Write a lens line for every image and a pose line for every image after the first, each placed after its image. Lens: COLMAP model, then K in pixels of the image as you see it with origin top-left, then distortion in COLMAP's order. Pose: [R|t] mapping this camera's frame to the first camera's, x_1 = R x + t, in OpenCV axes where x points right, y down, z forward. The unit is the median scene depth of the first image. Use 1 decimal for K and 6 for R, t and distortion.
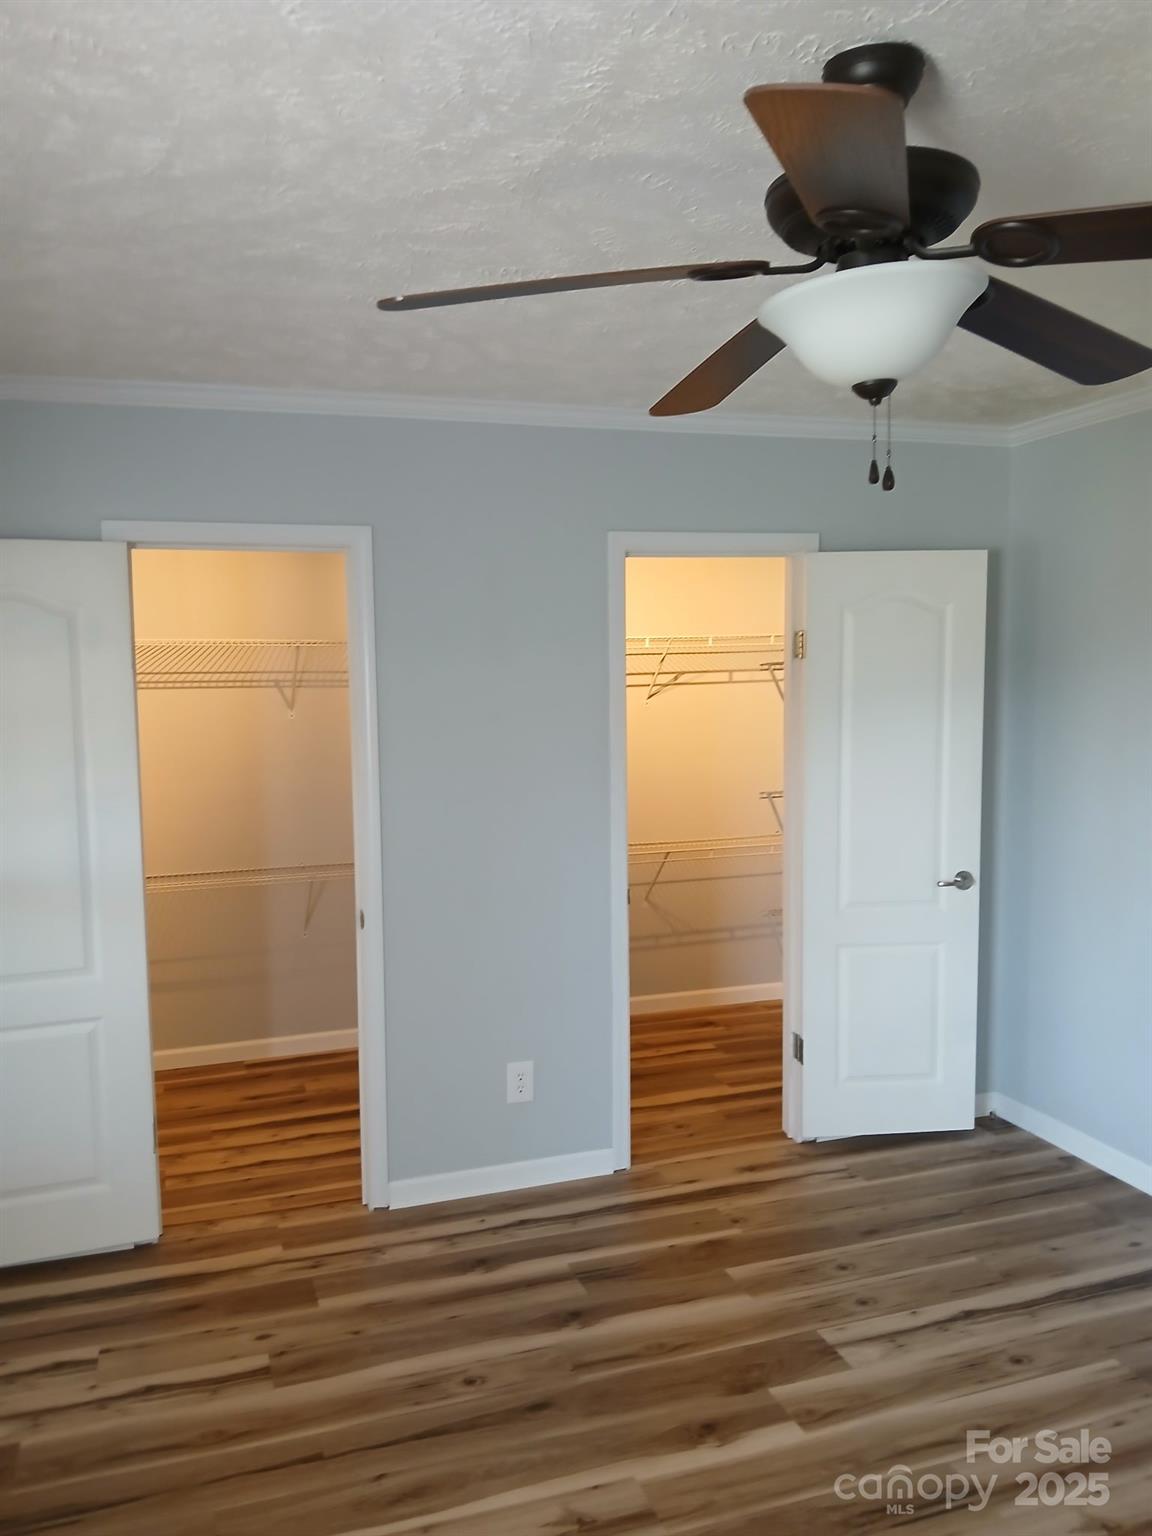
lens RADIAL K [[1216.9, 0, 579.4], [0, 1216.9, 754.7], [0, 0, 1]] dist [0.015250, -0.040273]
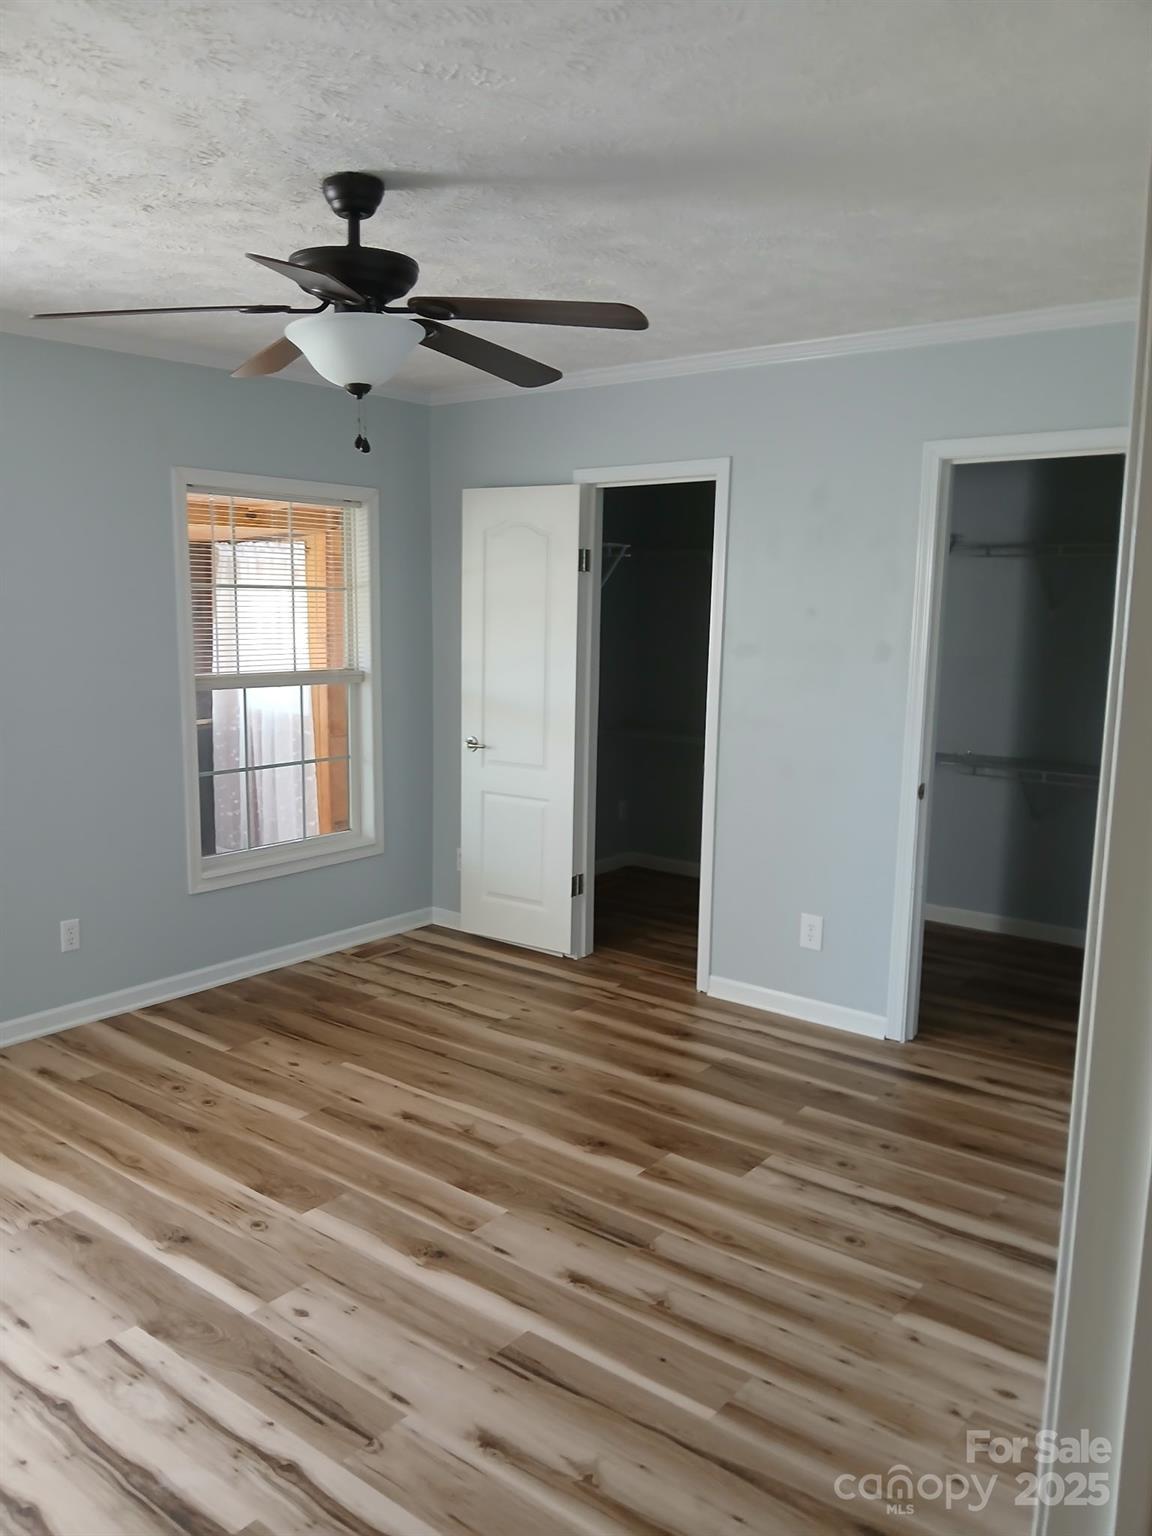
lens RADIAL K [[1216.9, 0, 584.4], [0, 1216.9, 774.3], [0, 0, 1]] dist [0.015250, -0.040273]
pose [[0.553251, 0.153420, -0.818765, 1.001498], [-0.083099, 0.988155, 0.129009, -0.020193], [0.828859, -0.003335, 0.559447, 0.206089]]
